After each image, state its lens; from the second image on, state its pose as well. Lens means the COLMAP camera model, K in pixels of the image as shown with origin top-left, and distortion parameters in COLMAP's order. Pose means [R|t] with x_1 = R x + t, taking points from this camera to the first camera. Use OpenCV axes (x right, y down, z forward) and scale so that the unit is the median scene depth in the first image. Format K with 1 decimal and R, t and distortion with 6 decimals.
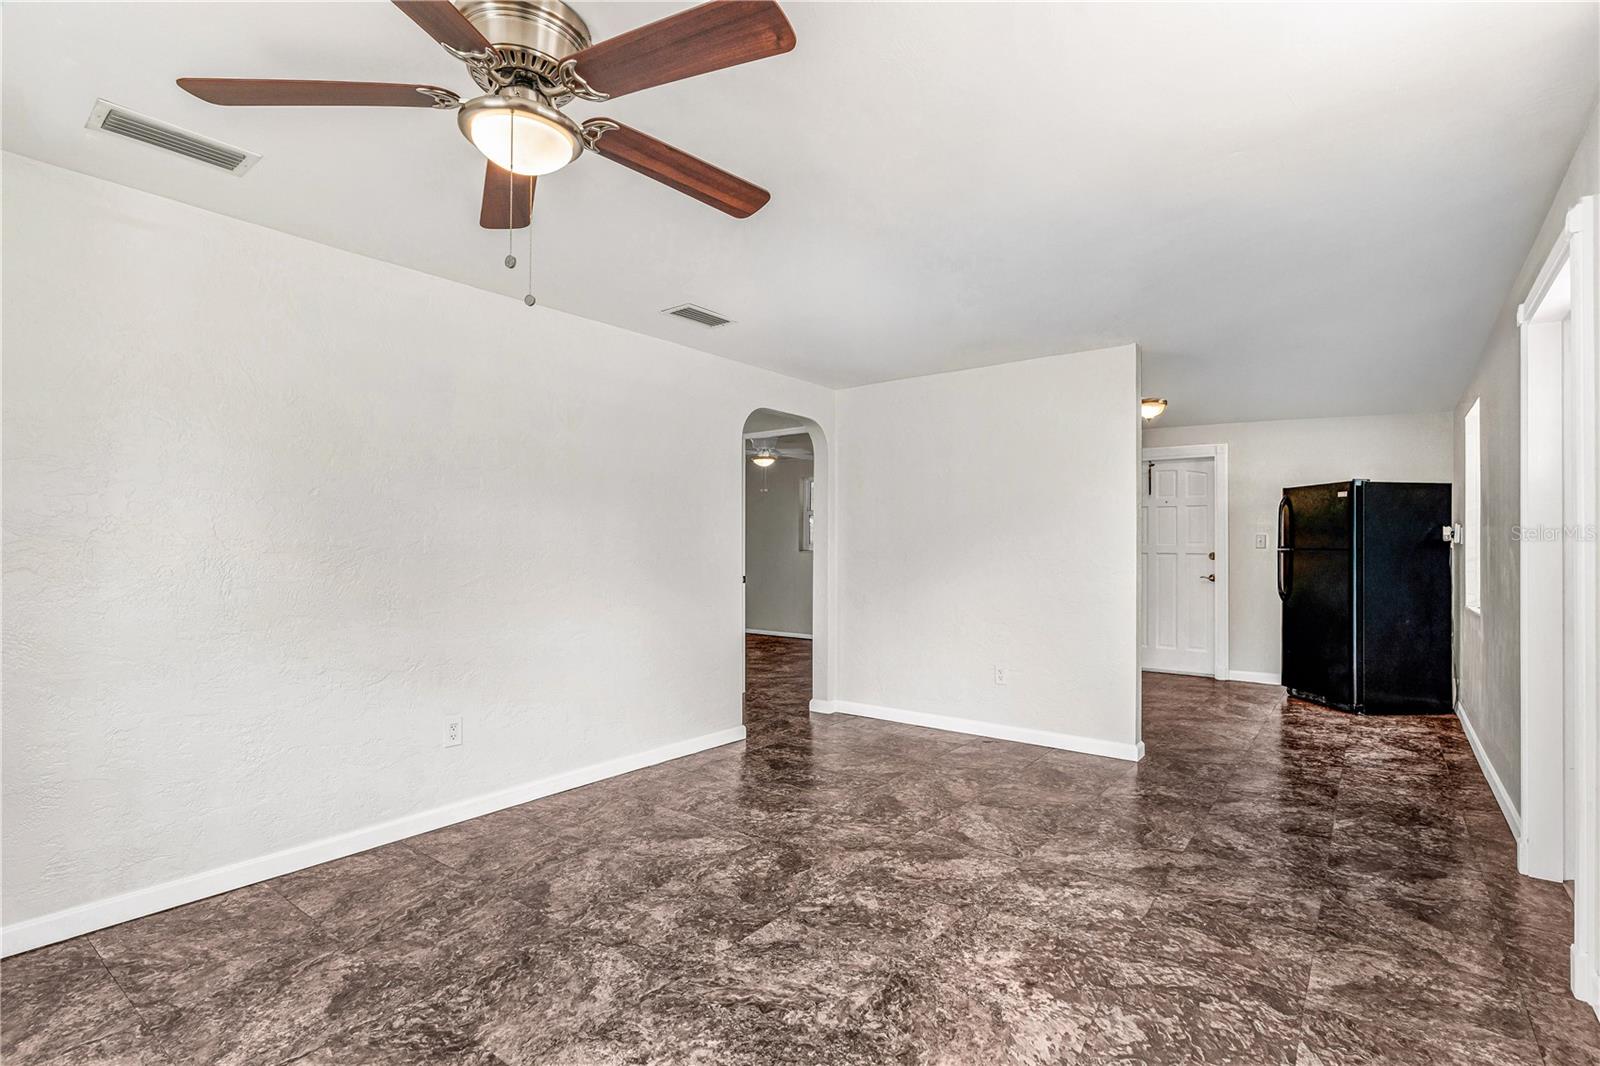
lens RADIAL K [[757.0, 0, 806.6], [0, 757.0, 544.8], [0, 0, 1]] dist [-0.003951, 0.002159]
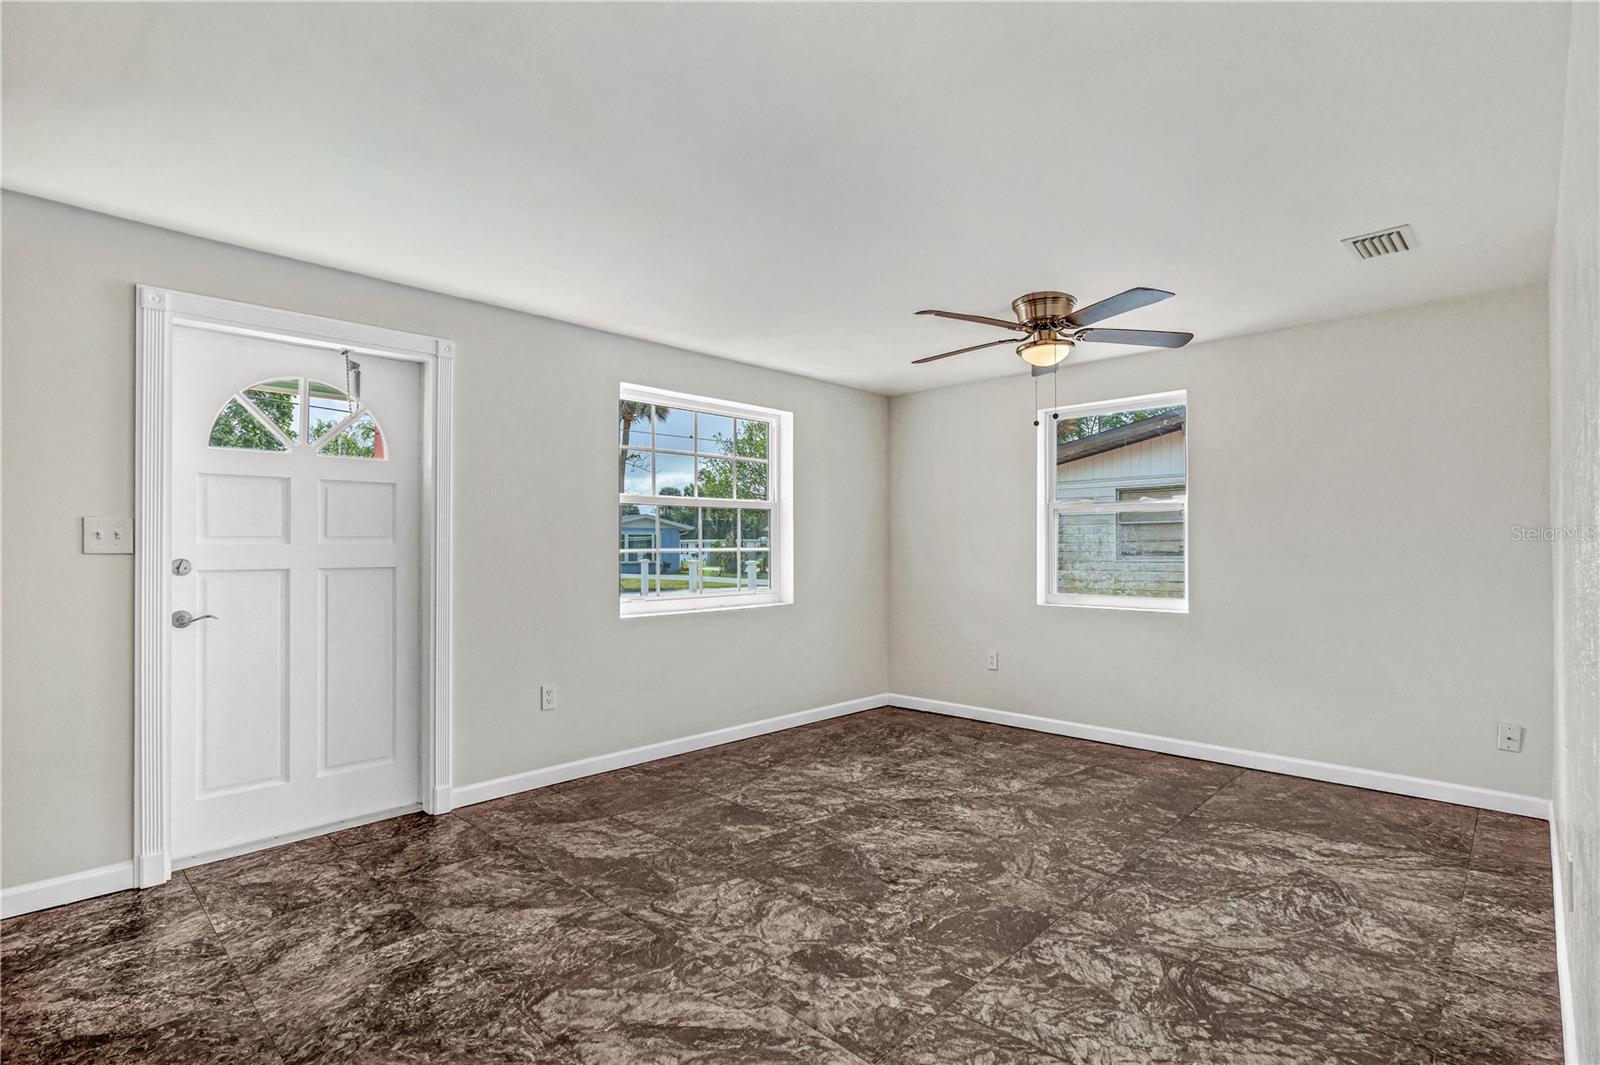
lens RADIAL K [[757.0, 0, 809.7], [0, 757.0, 544.8], [0, 0, 1]] dist [-0.003951, 0.002159]
pose [[-0.993711, -0.001206, 0.111964, 0.023588], [-0.002382, 0.999943, -0.010371, 0.013190], [-0.111945, -0.010572, -0.993658, 1.930224]]
